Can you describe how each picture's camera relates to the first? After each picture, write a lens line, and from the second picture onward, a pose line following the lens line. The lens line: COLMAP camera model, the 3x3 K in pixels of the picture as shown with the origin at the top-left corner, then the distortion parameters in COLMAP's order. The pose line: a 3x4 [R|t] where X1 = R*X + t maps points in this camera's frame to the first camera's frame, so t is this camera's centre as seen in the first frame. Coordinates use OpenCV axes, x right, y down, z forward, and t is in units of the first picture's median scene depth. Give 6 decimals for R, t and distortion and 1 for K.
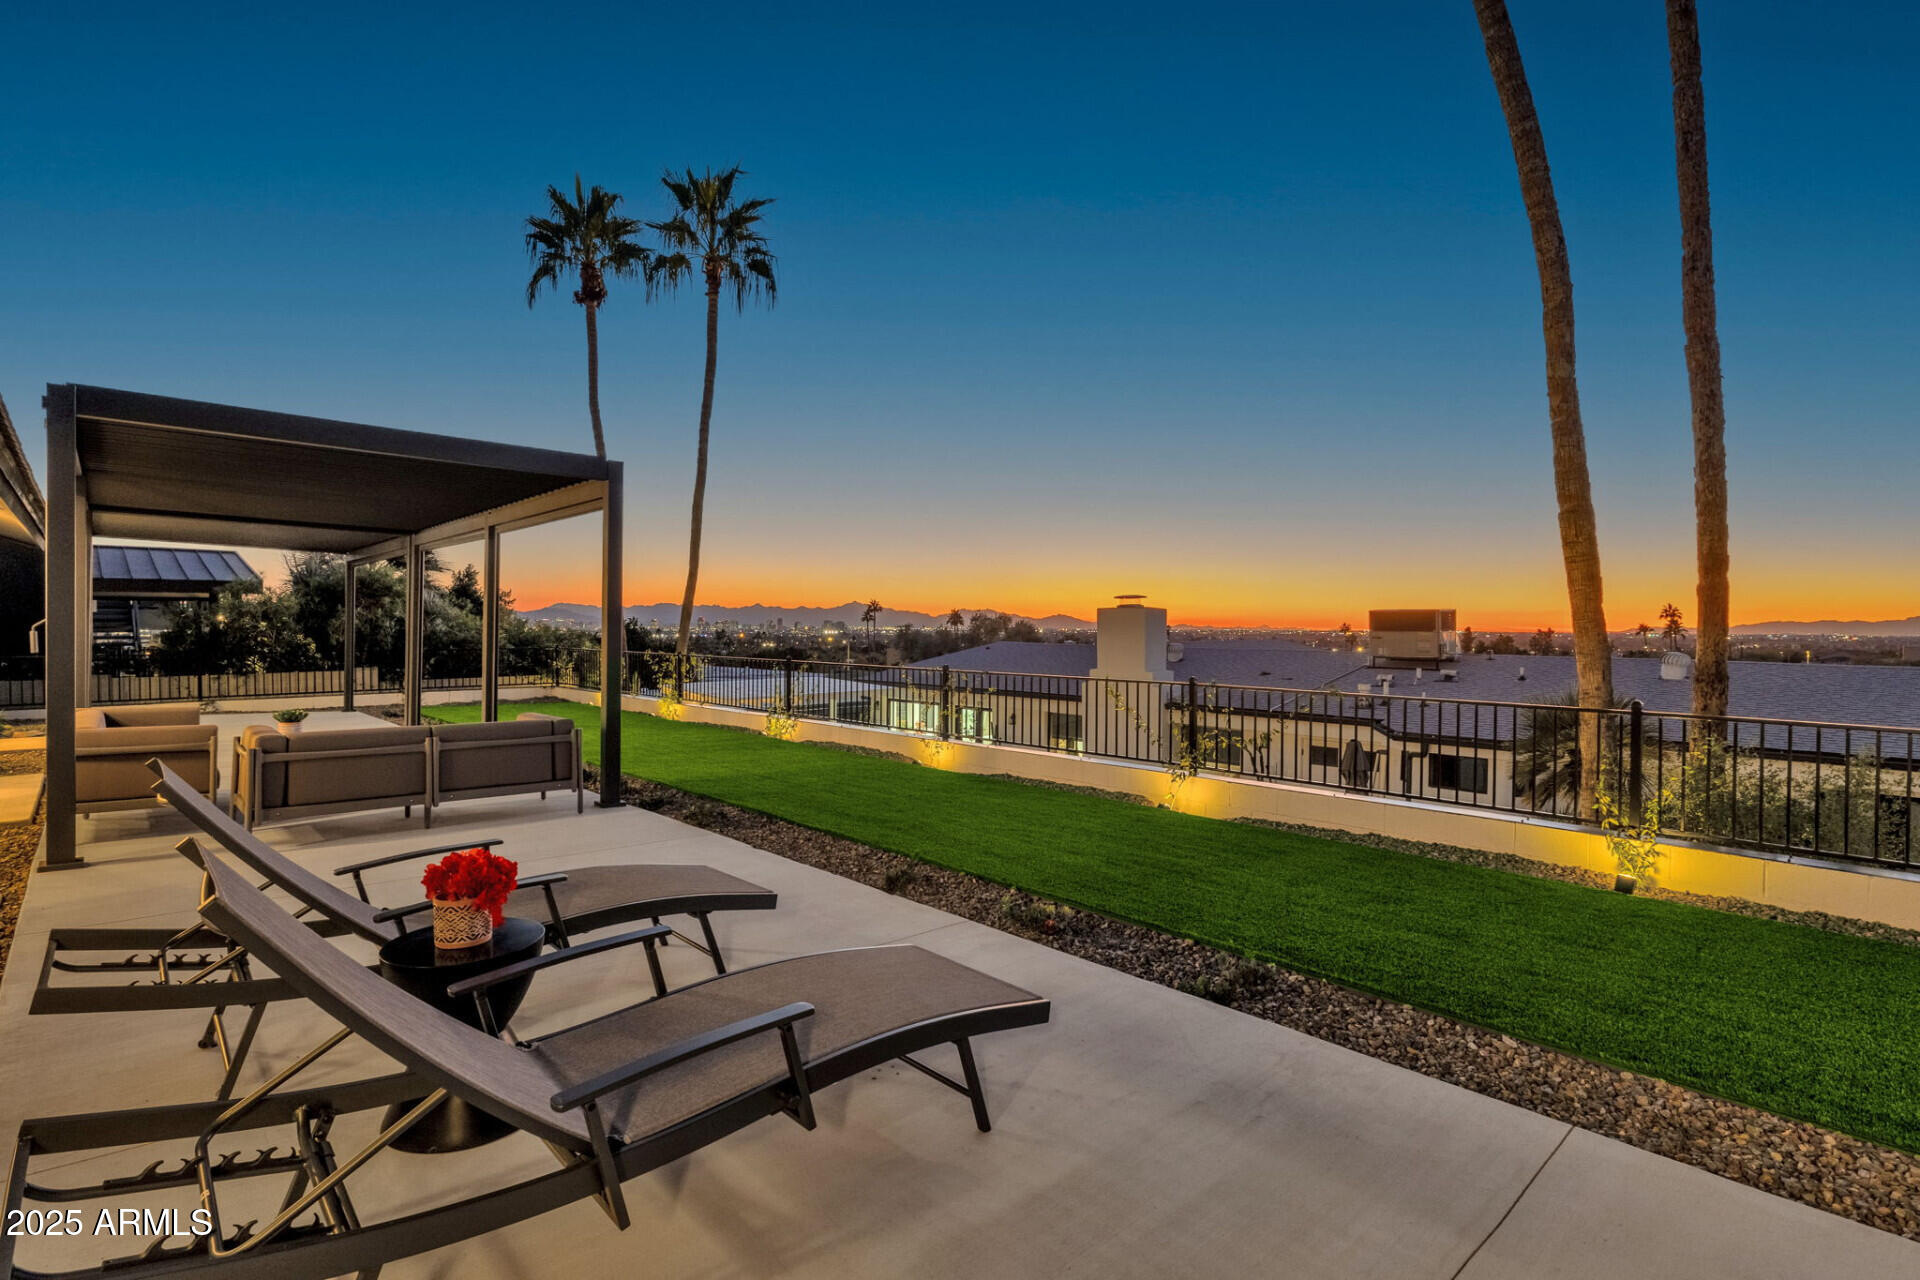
lens RADIAL K [[904.5, 0, 964.0], [0, 904.5, 627.7], [0, 0, 1]] dist [-0.002804, 0.000308]
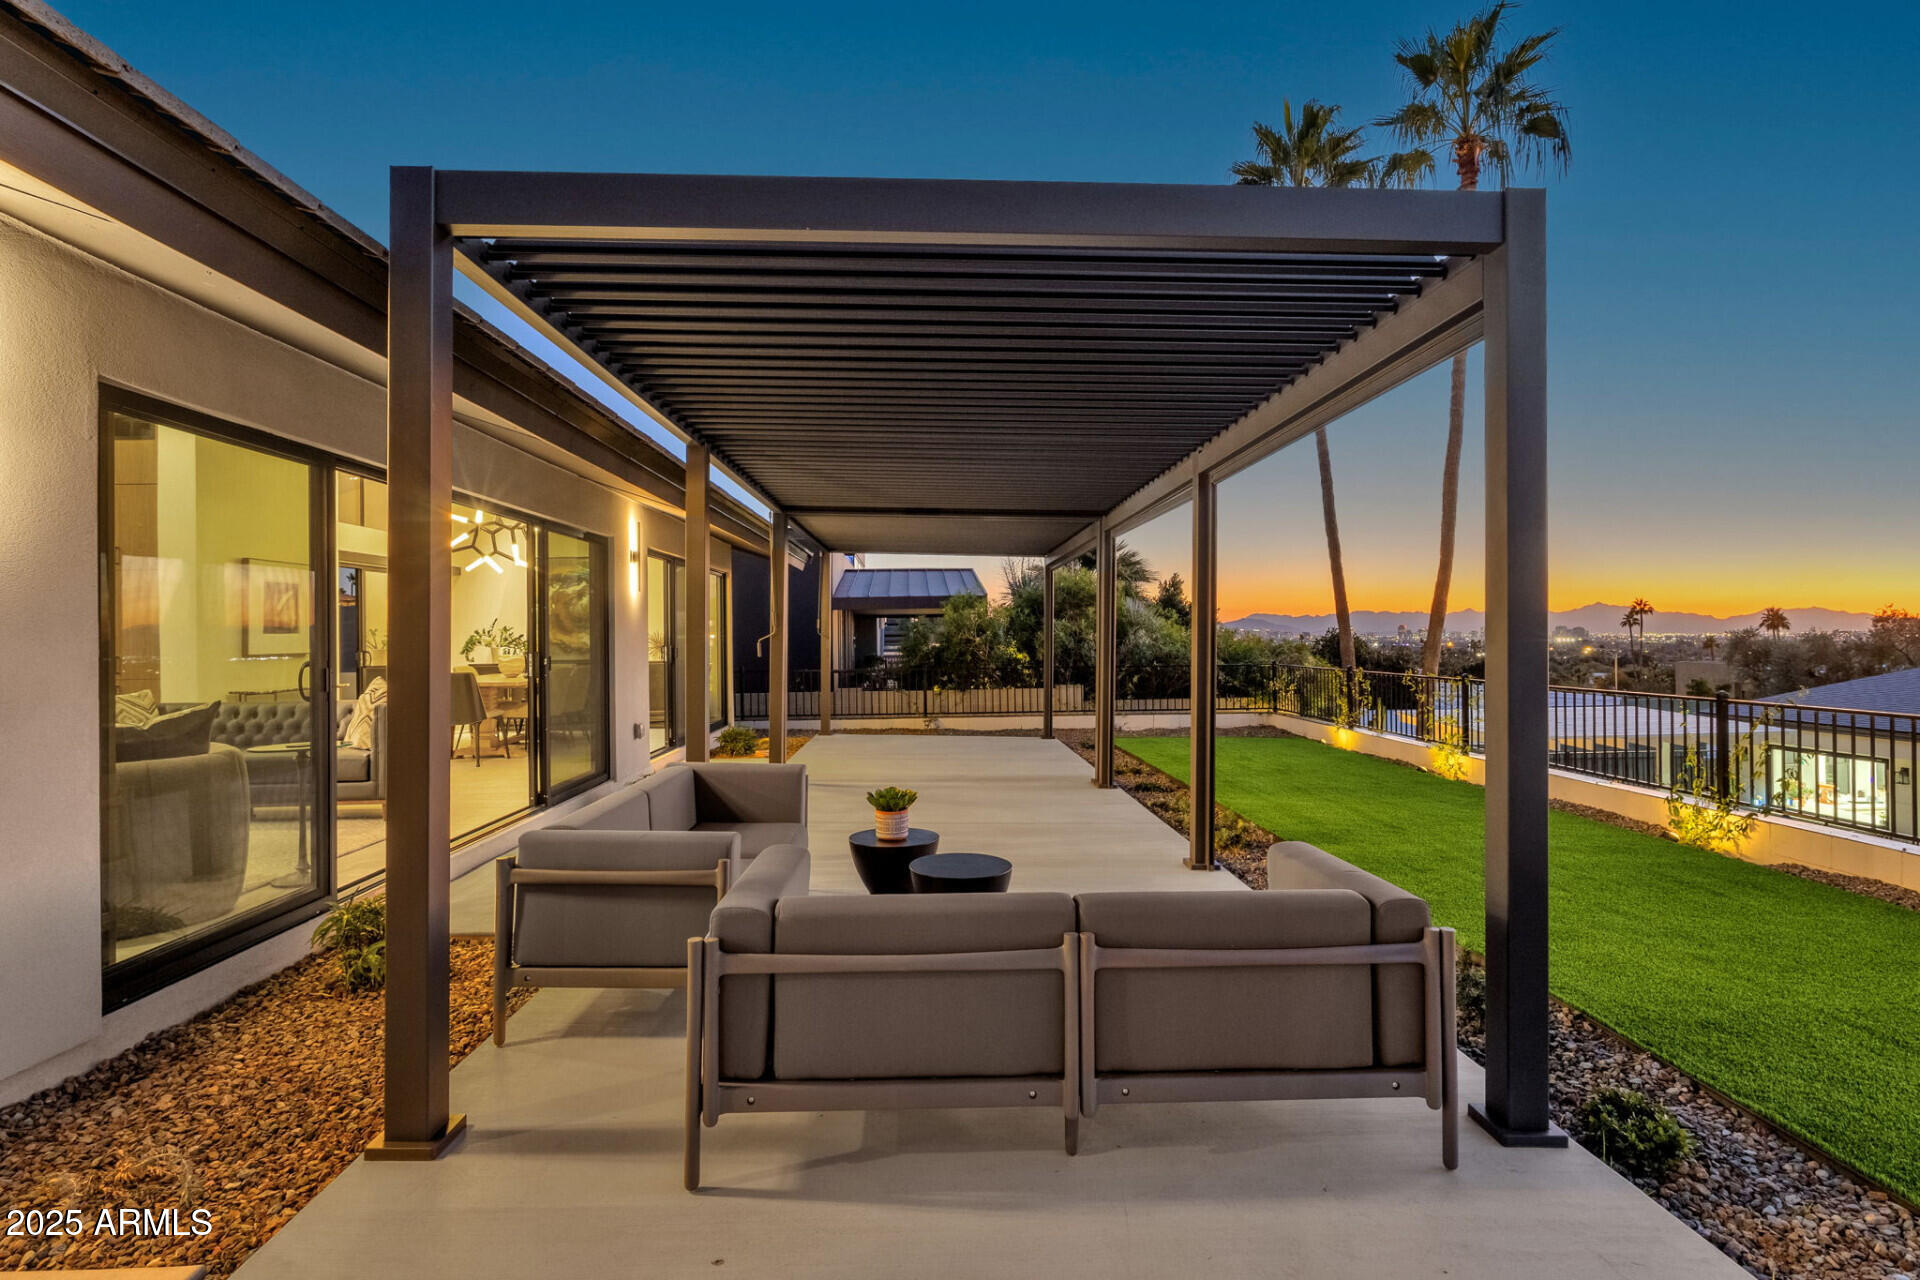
lens RADIAL K [[870.6, 0, 957.1], [0, 870.6, 641.5], [0, 0, 1]] dist [-0.003381, -0.000100]
pose [[0.733152, -0.005479, -0.680043, -0.127829], [0.009097, 0.999957, 0.001751, -0.001701], [0.680004, -0.007470, 0.733170, 0.237317]]
